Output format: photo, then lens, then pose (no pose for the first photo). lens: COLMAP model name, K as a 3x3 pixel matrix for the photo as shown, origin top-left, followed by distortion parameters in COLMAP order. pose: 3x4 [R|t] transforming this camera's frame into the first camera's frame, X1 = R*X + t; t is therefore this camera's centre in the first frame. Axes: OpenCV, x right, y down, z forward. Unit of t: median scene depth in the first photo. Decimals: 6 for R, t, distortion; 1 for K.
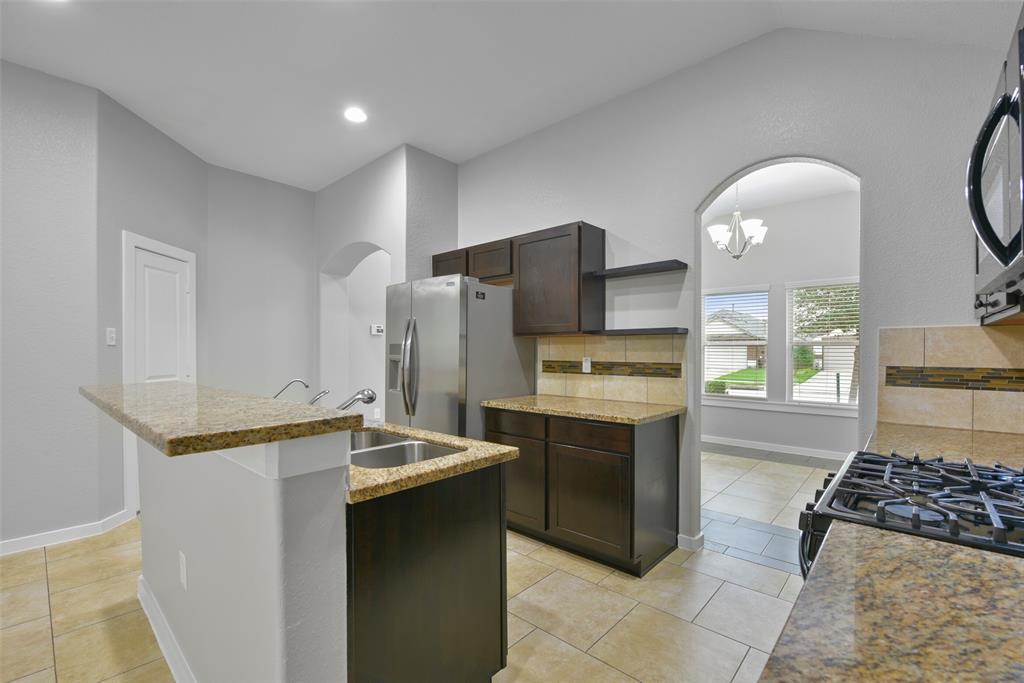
lens RADIAL K [[441.9, 0, 504.2], [0, 441.9, 357.1], [0, 0, 1]] dist [-0.009462, 0.000102]
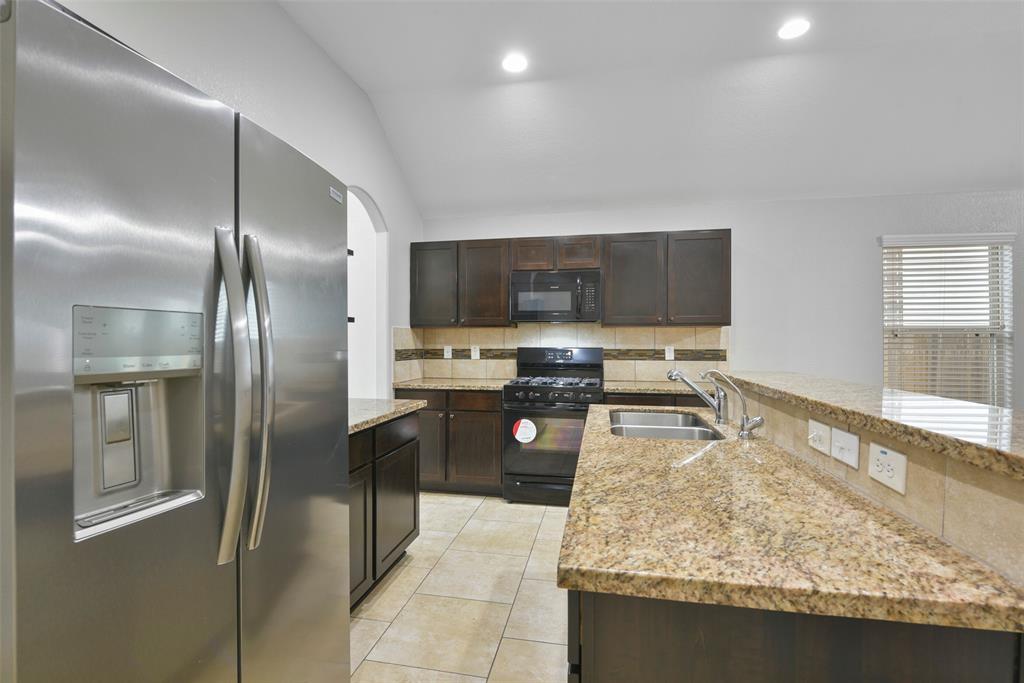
lens RADIAL K [[474.4, 0, 511.7], [0, 474.4, 339.3], [0, 0, 1]] dist [-0.007567, 0.000168]
pose [[-0.531978, -0.000659, 0.846758, -0.664866], [0.004577, 0.999983, 0.003654, -0.017467], [-0.846746, 0.005820, -0.531966, 1.156153]]
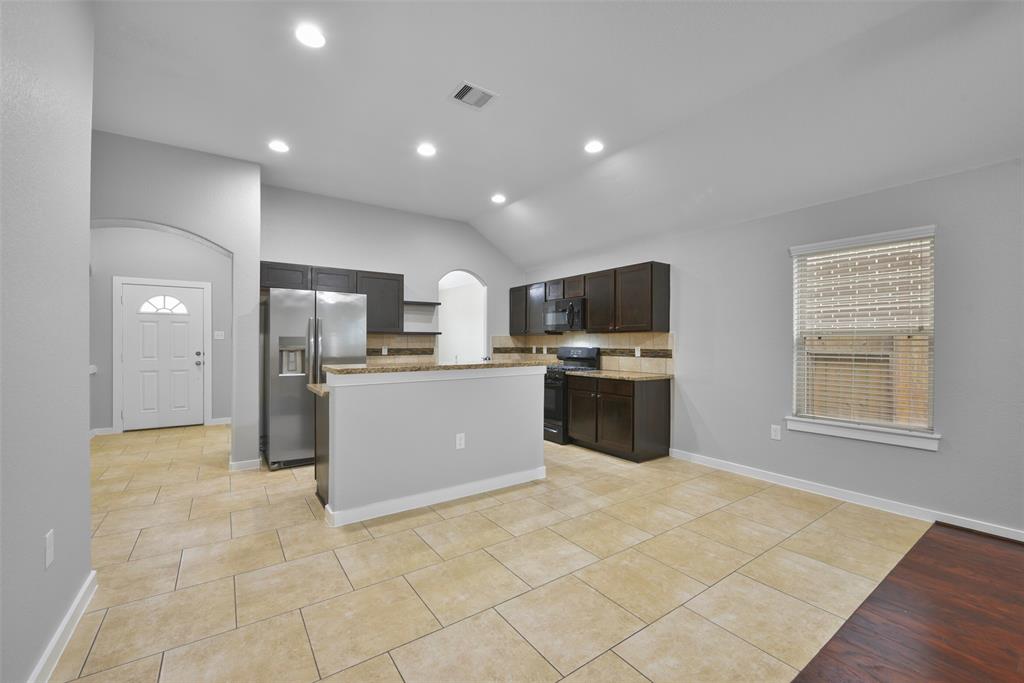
lens RADIAL K [[425.6, 0, 506.7], [0, 425.6, 346.6], [0, 0, 1]] dist [-0.008853, 0.000024]
pose [[0.224396, -0.013010, 0.974411, -1.543133], [0.008515, 0.999899, 0.011389, -0.014833], [-0.974461, 0.005742, 0.224485, 0.152208]]
